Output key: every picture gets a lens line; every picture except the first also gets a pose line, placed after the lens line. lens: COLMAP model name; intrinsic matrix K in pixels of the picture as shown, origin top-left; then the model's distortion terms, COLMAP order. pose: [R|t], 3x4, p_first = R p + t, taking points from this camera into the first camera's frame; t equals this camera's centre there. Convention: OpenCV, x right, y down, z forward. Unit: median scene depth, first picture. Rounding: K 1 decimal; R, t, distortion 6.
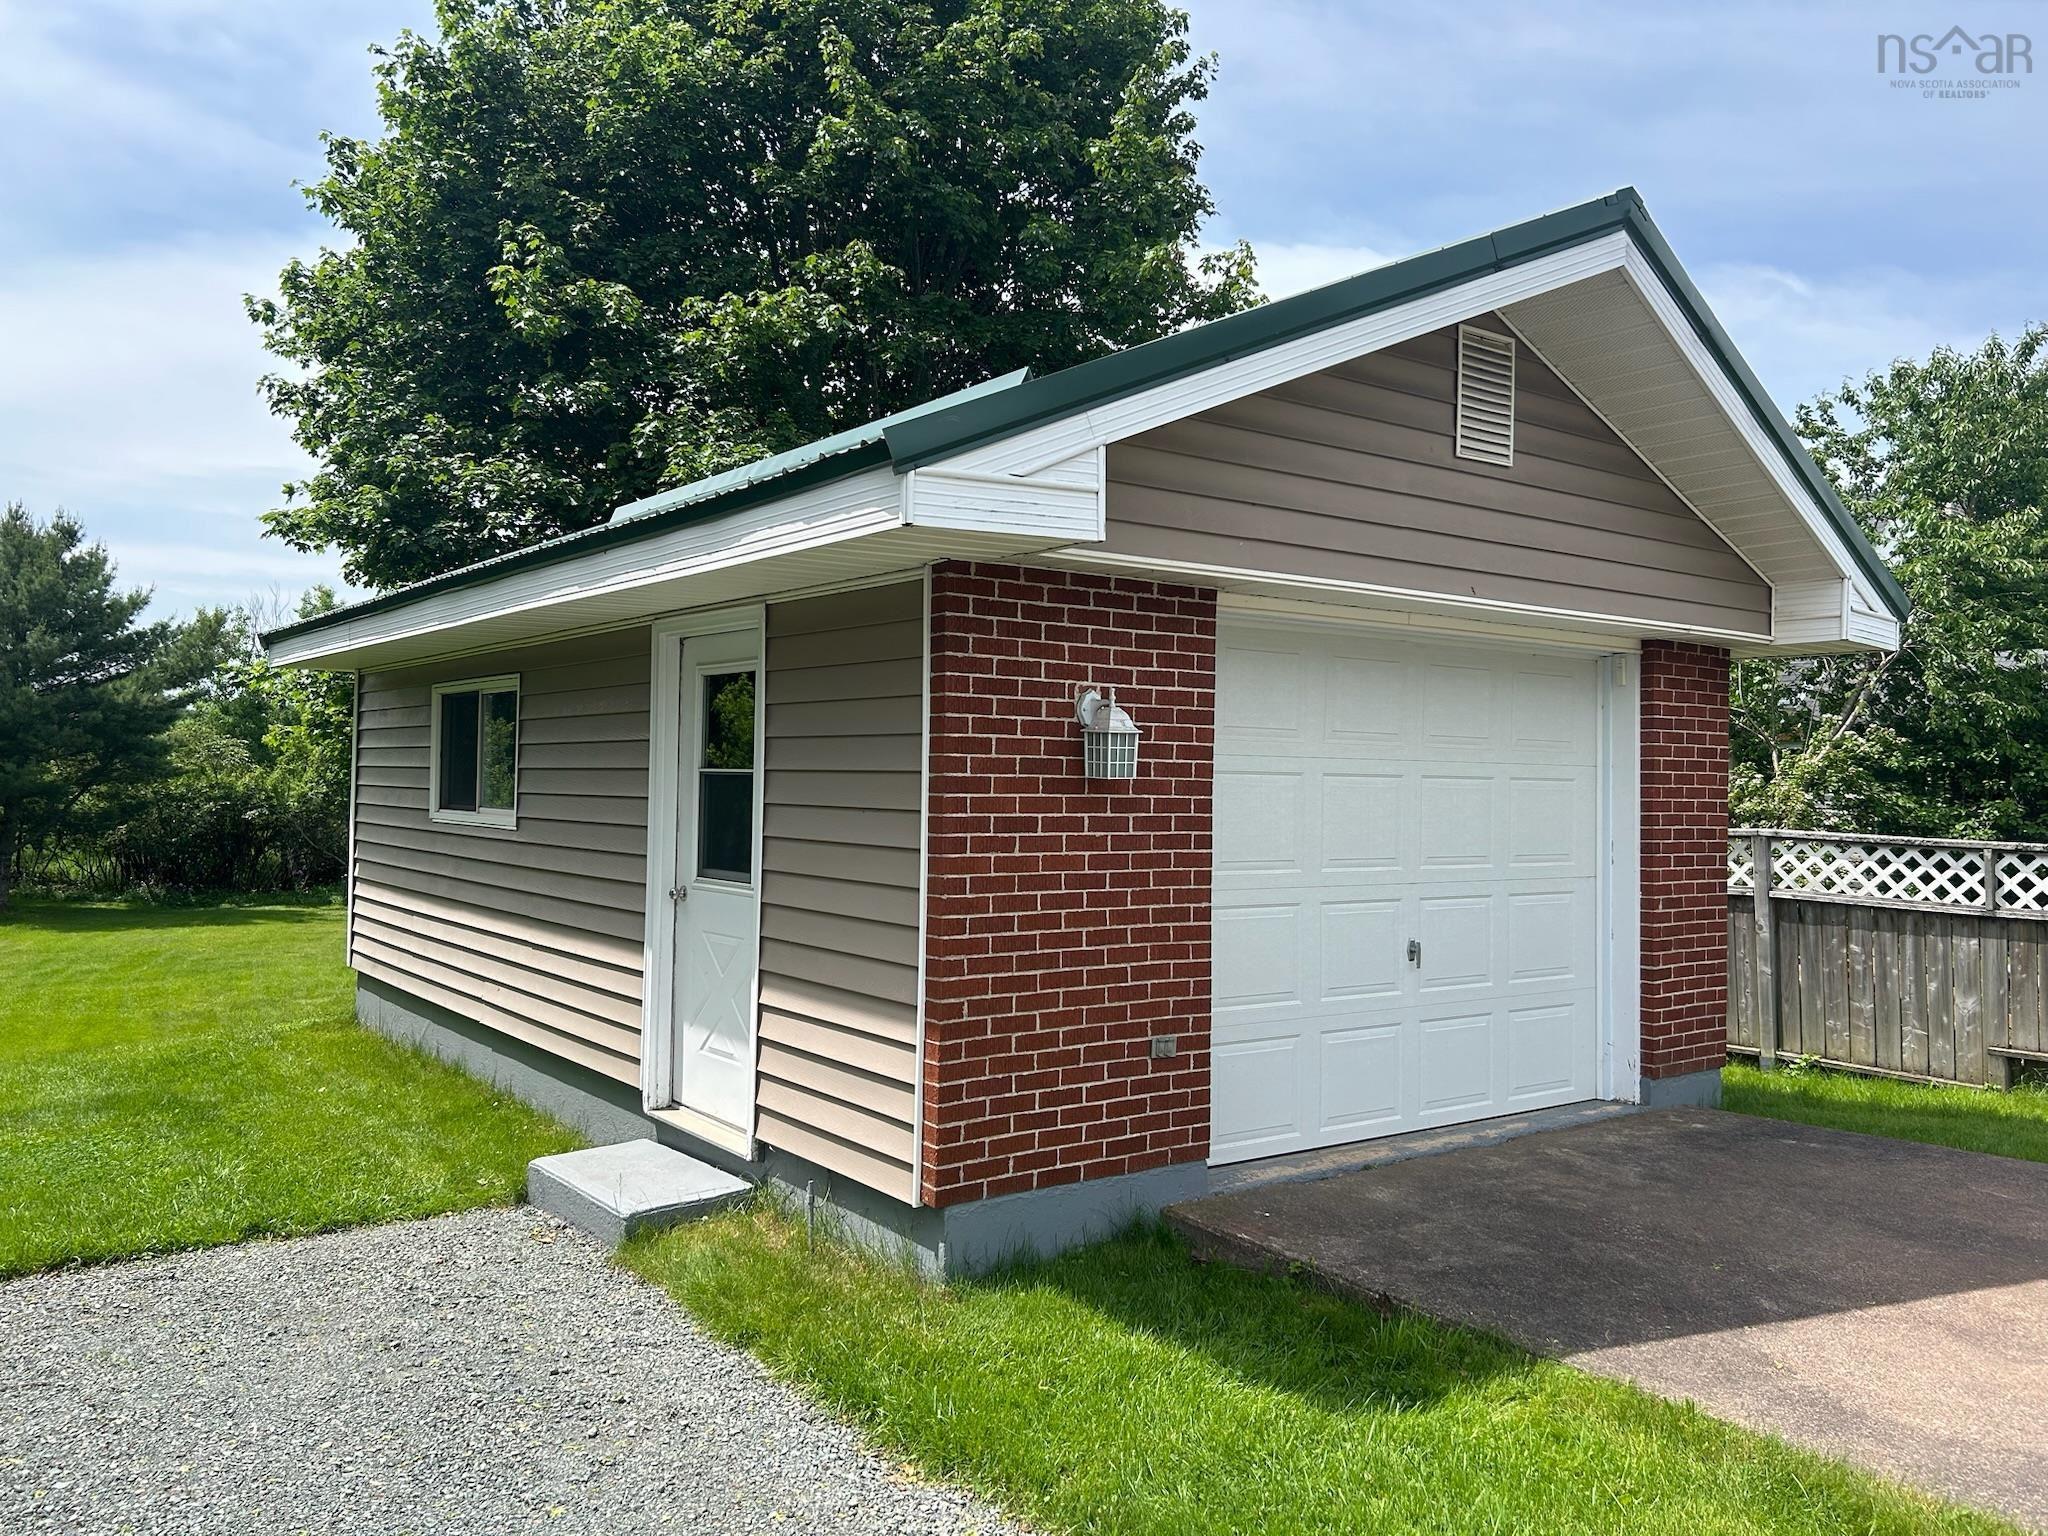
lens RADIAL K [[1524.6, 0, 1011.0], [0, 1524.6, 733.6], [0, 0, 1]] dist [0.087080, -0.105827]
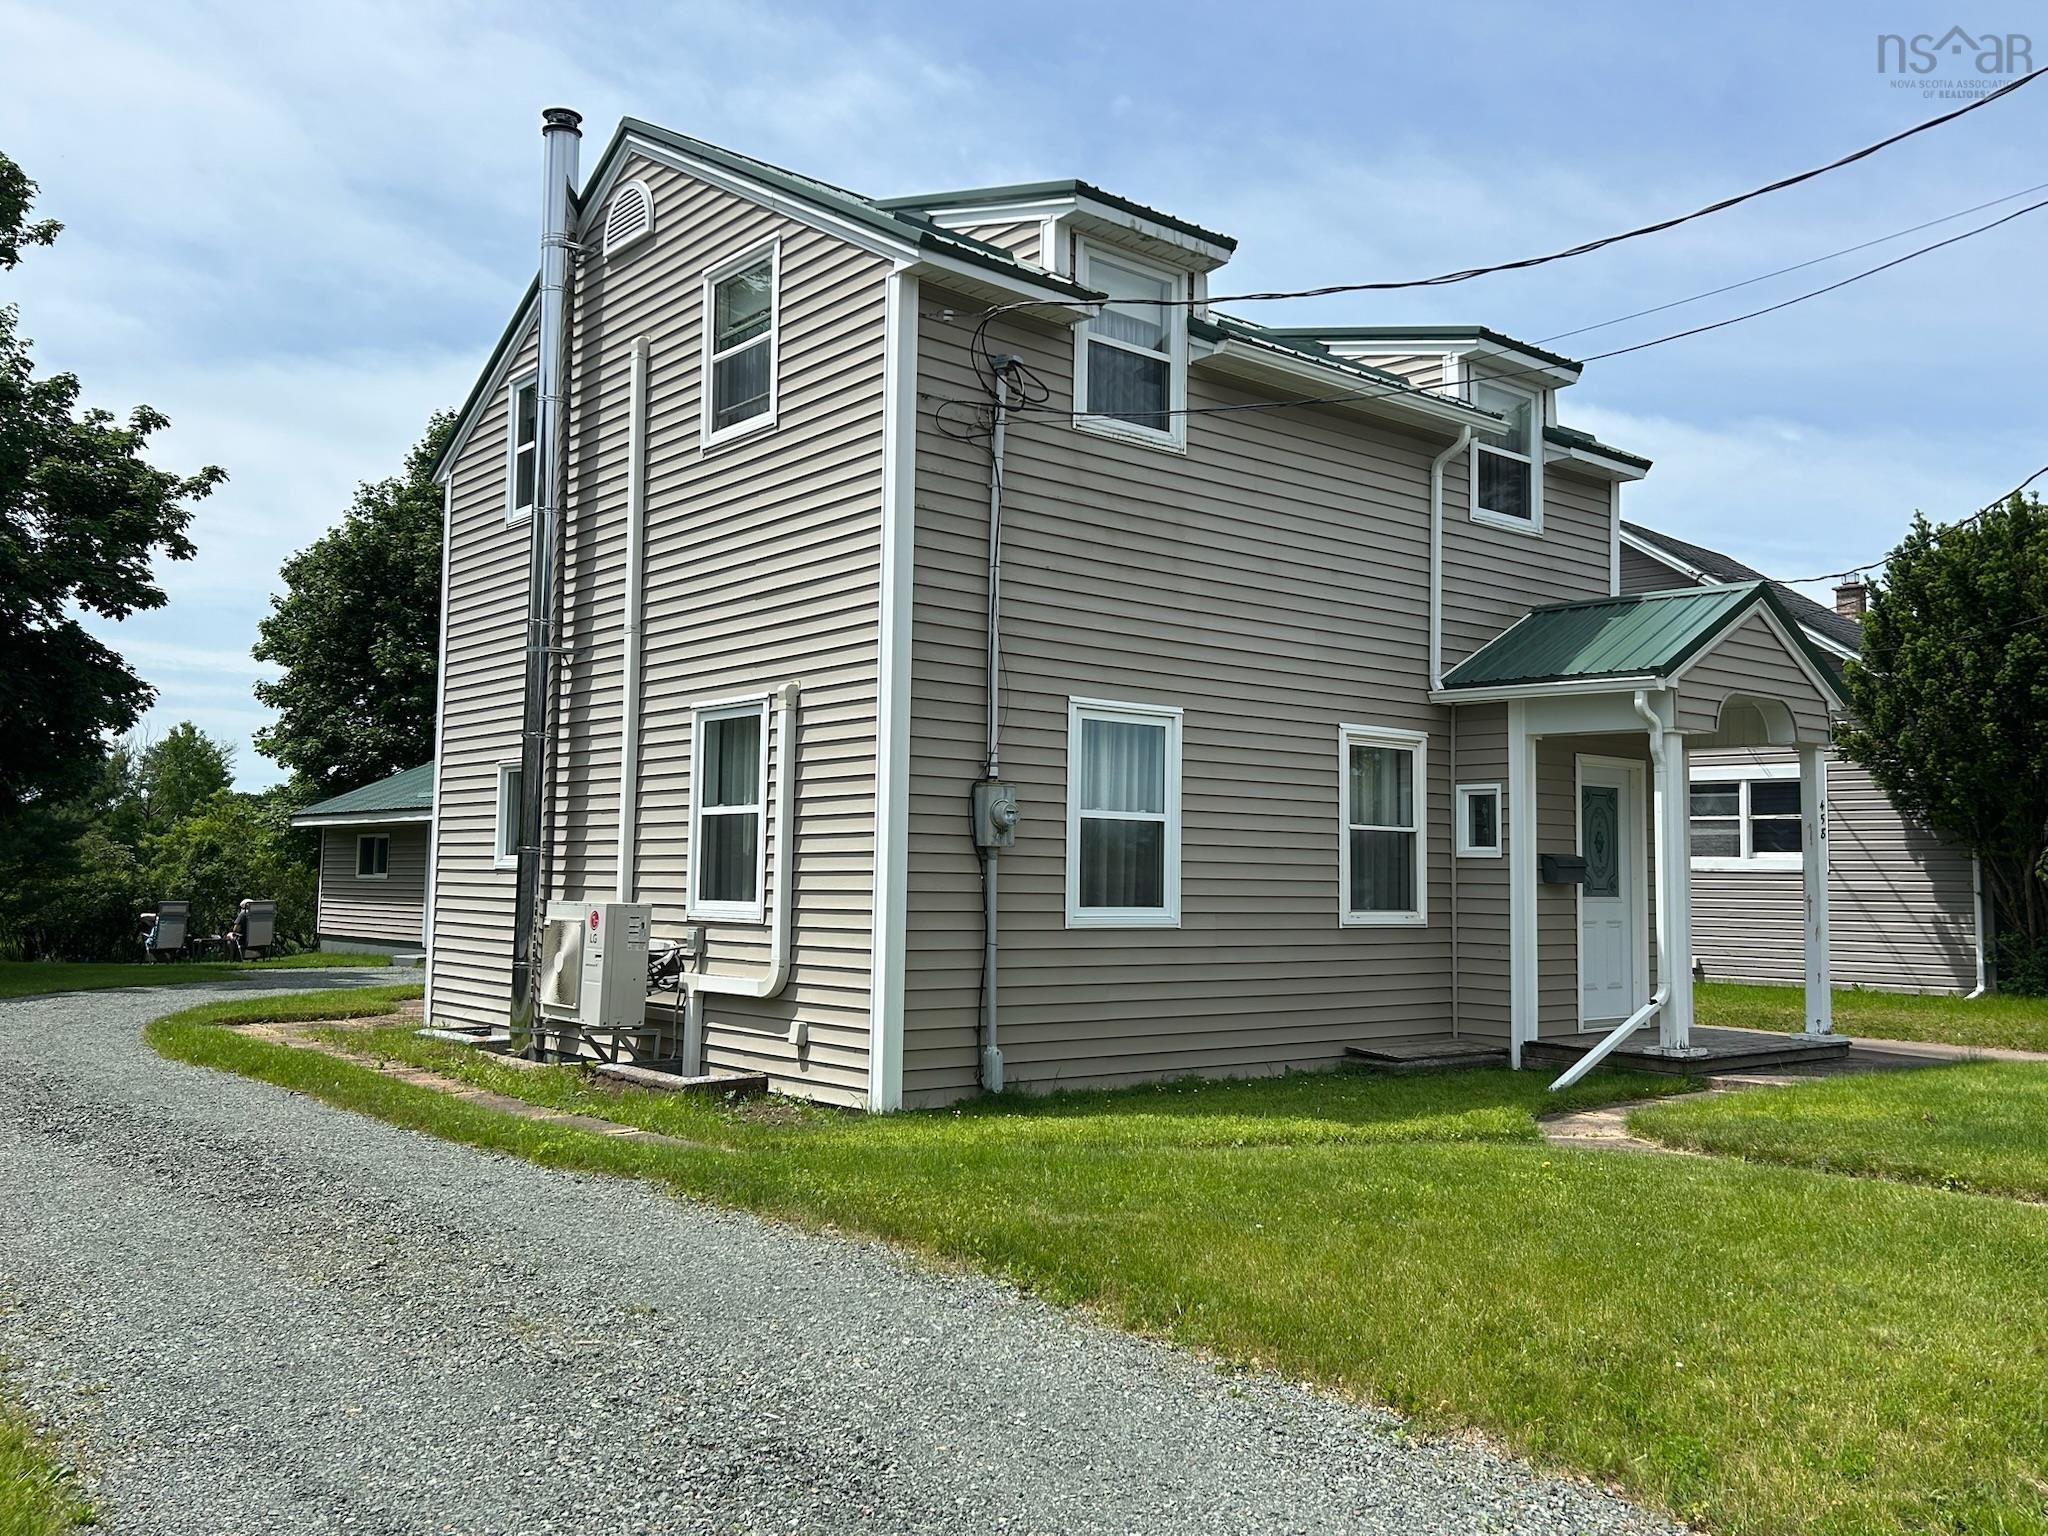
lens RADIAL K [[1633.6, 0, 942.9], [0, 1633.6, 760.5], [0, 0, 1]] dist [0.086497, 0.000609]
pose [[0.998626, 0.000650, 0.052398, 0.683155], [0.001582, 0.999094, -0.042529, -0.037672], [-0.052379, 0.042553, 0.997720, -2.626549]]
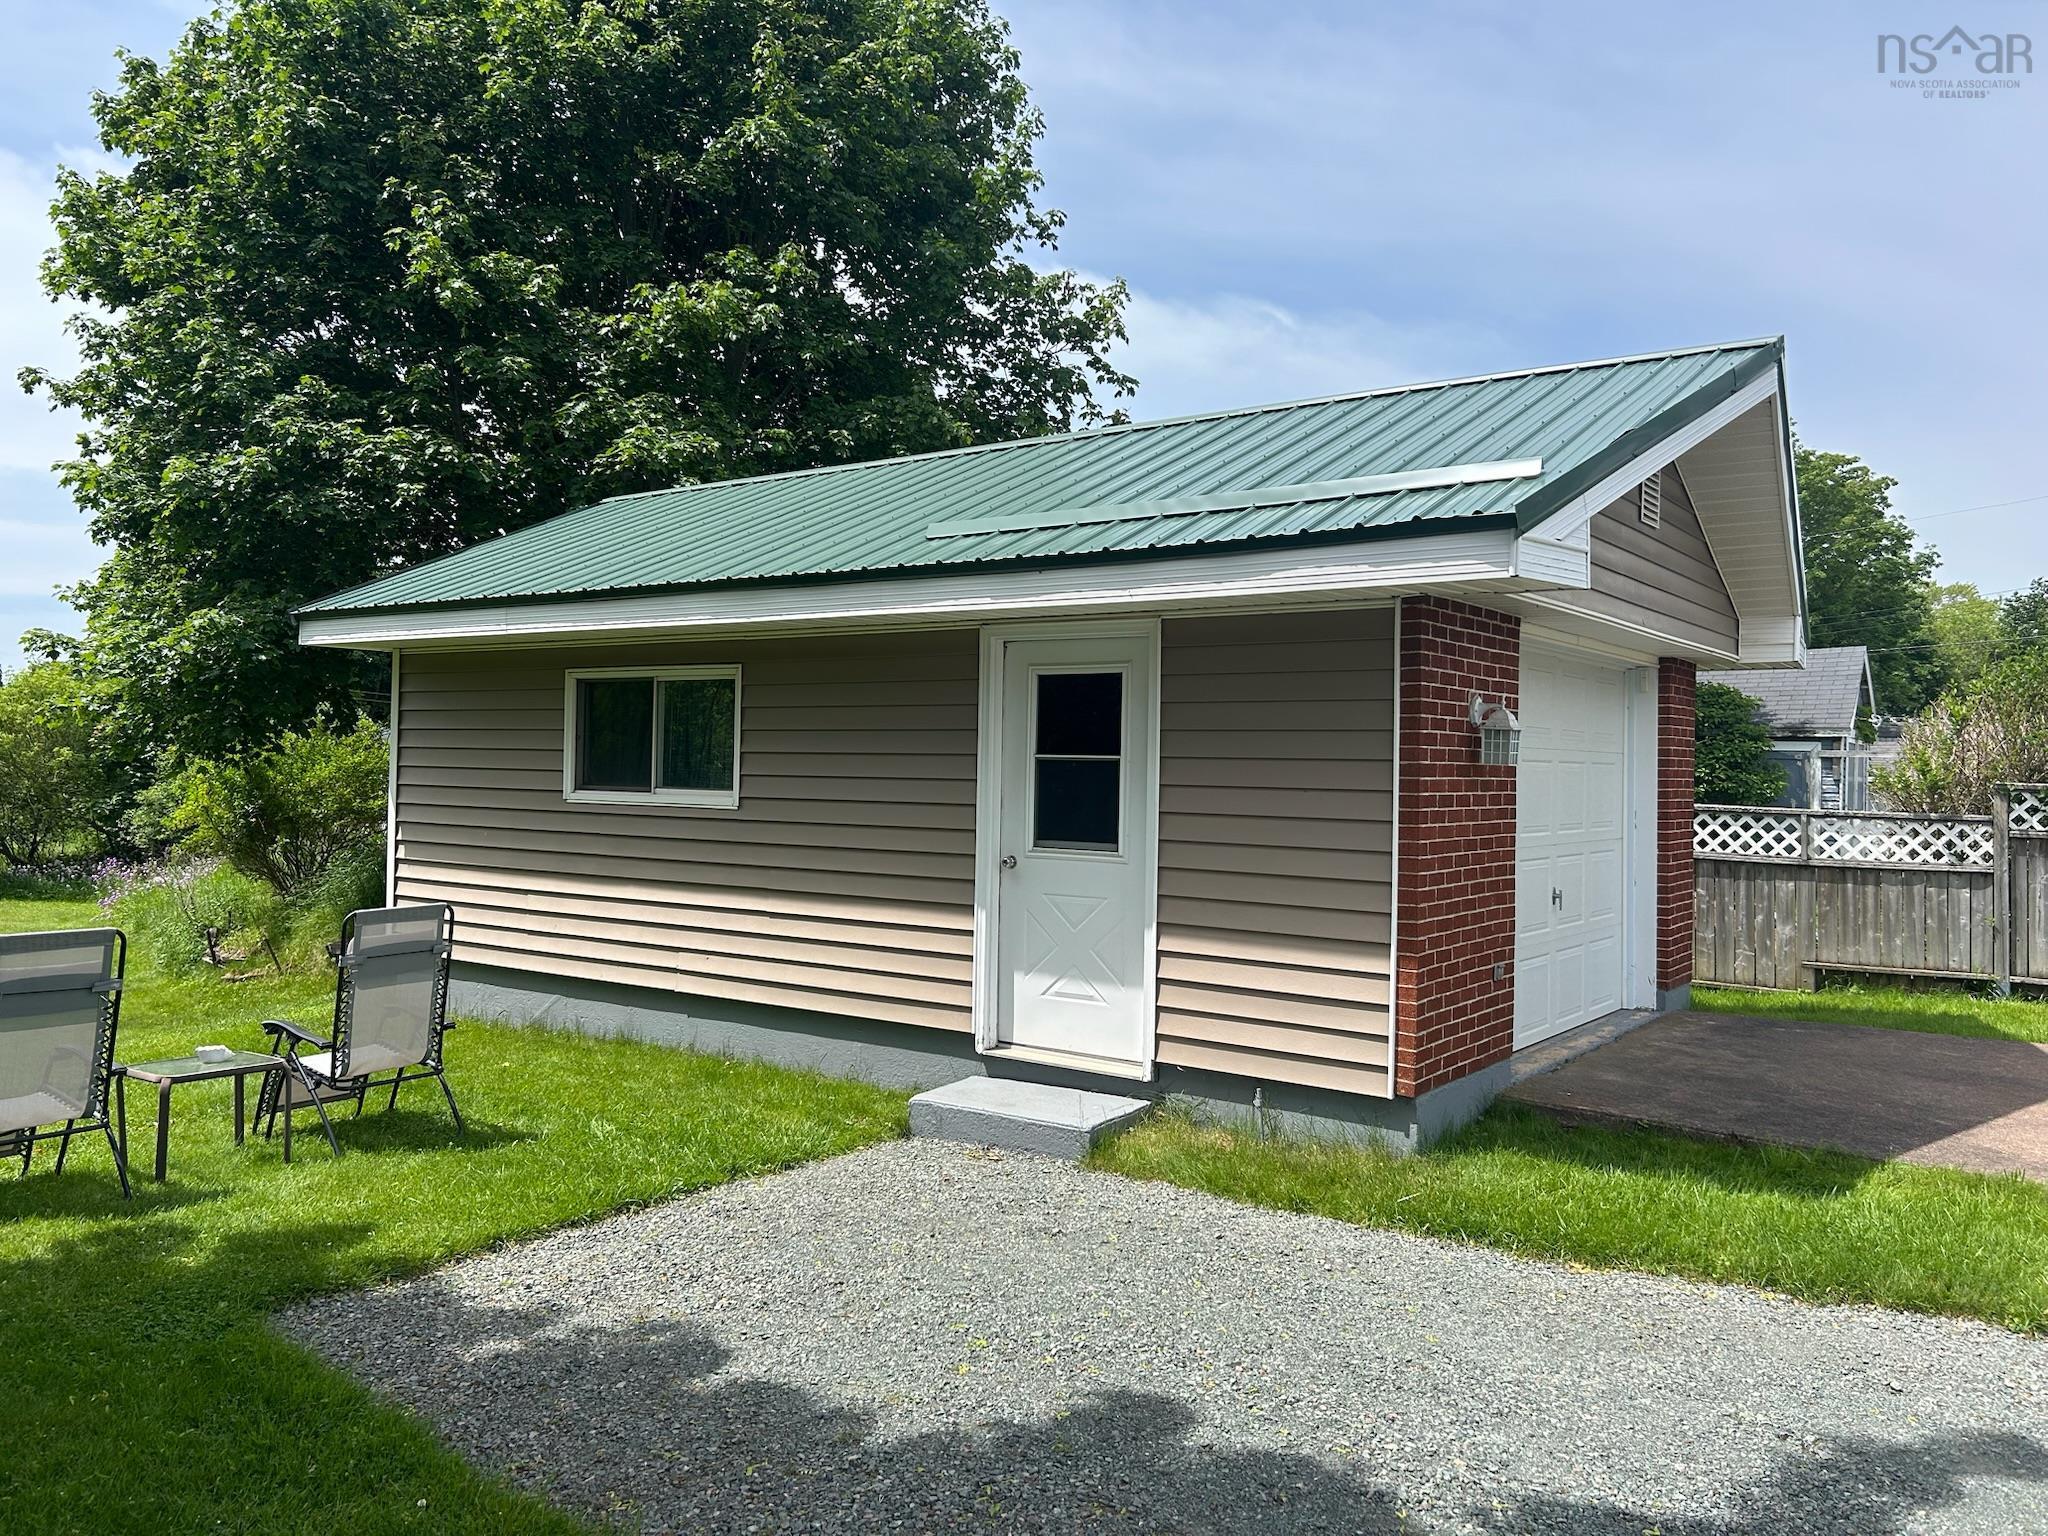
lens RADIAL K [[1524.6, 0, 1011.0], [0, 1524.6, 733.6], [0, 0, 1]] dist [0.087080, -0.105827]
pose [[0.953241, 0.006967, 0.302130, -0.446577], [-0.011470, 0.999848, 0.013132, -0.005994], [-0.301993, -0.015983, 0.953176, -0.073440]]
